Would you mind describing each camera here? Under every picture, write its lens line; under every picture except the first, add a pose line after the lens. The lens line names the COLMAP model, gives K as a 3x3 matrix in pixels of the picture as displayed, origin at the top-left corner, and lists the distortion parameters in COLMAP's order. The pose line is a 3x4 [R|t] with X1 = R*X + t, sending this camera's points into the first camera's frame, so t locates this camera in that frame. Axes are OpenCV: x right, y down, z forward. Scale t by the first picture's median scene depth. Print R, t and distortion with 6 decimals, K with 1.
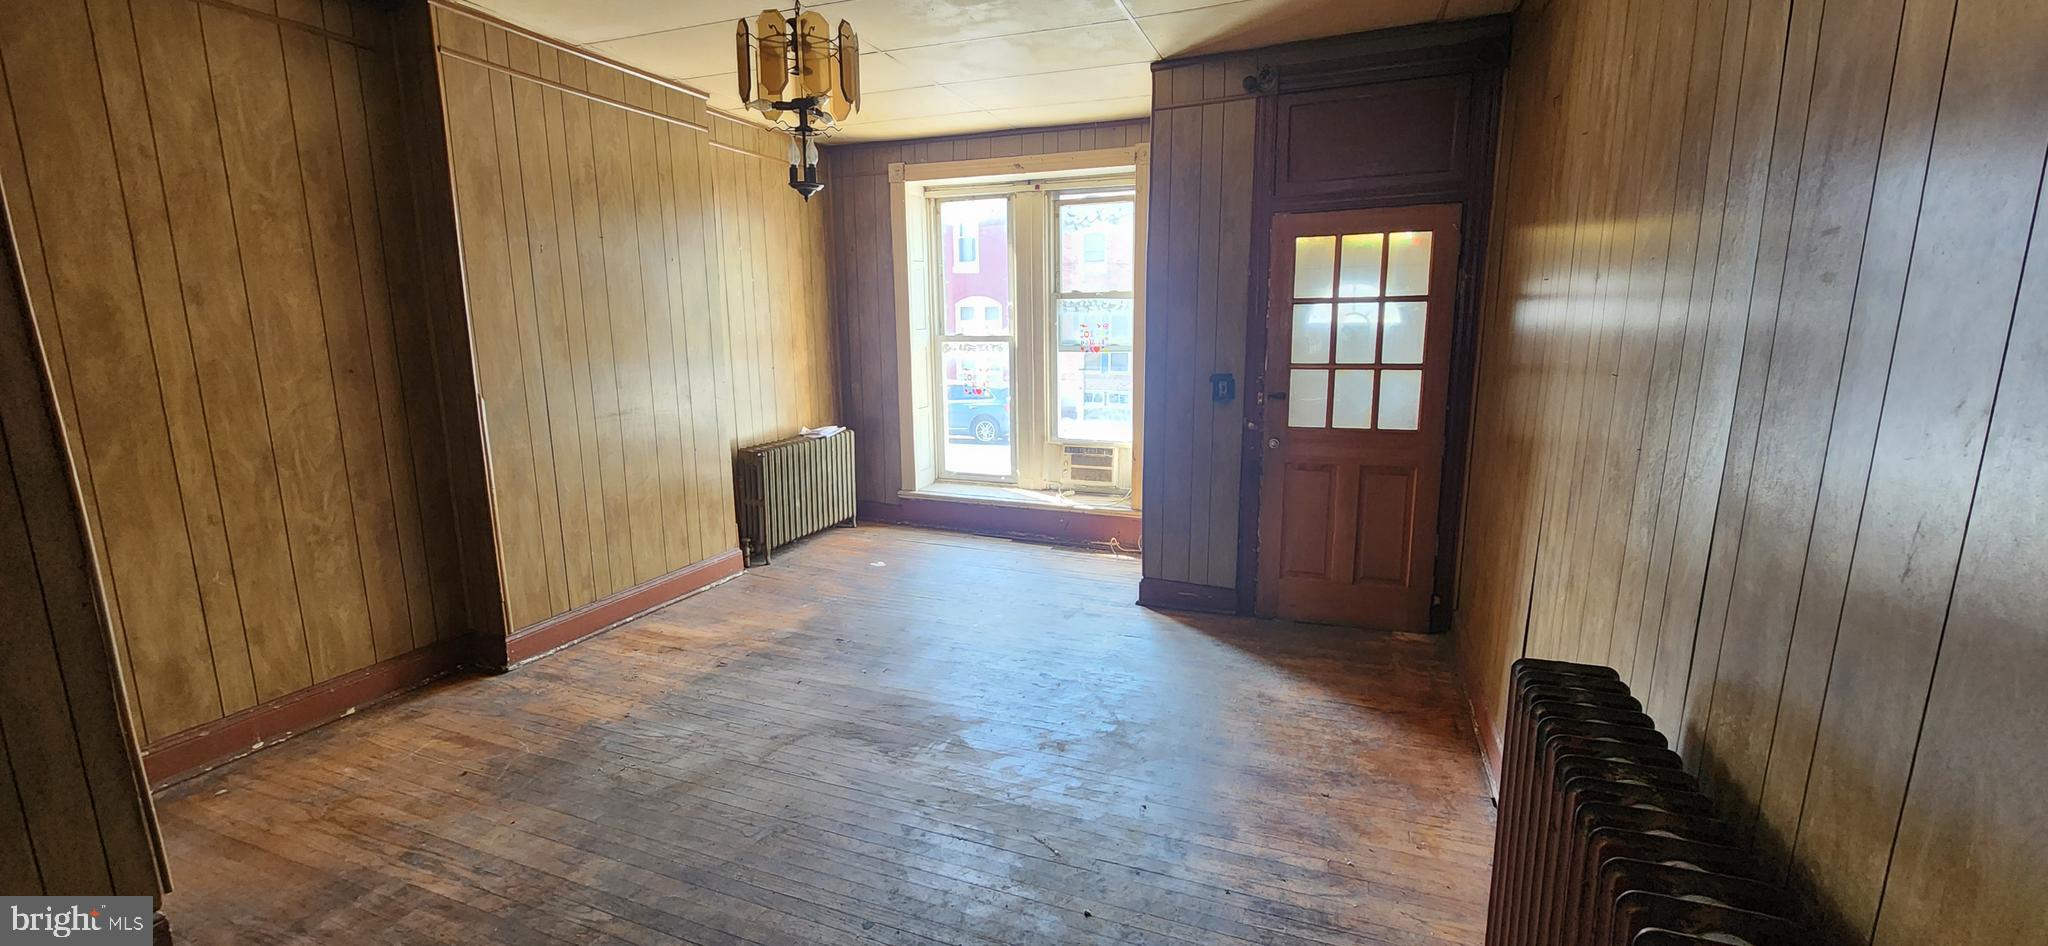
lens RADIAL K [[830.5, 0, 1018.6], [0, 830.5, 474.1], [0, 0, 1]] dist [-0.002660, 0.000116]
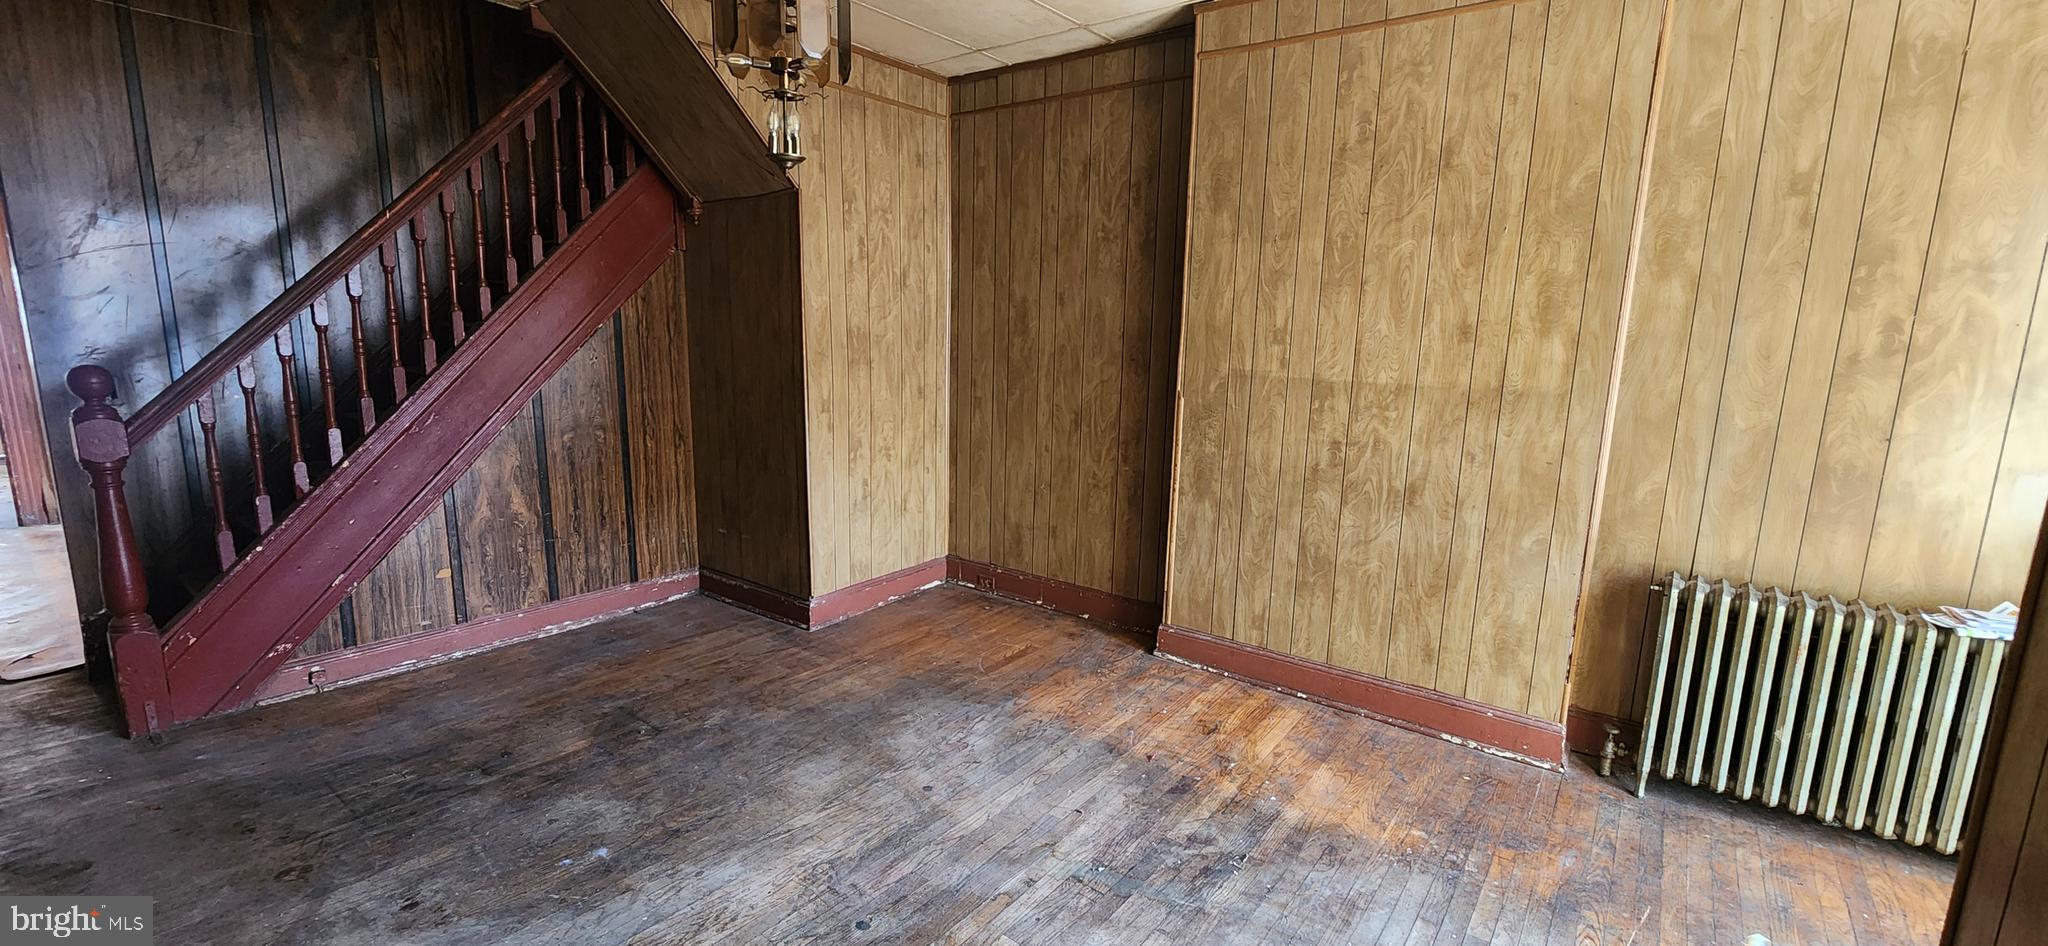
lens RADIAL K [[830.5, 0, 1018.6], [0, 830.5, 474.1], [0, 0, 1]] dist [-0.002660, 0.000116]
pose [[-0.274742, 0.168402, -0.946656, 0.413557], [-0.195743, 0.954130, 0.226541, -0.197841], [0.941383, 0.247541, -0.229177, 1.108618]]
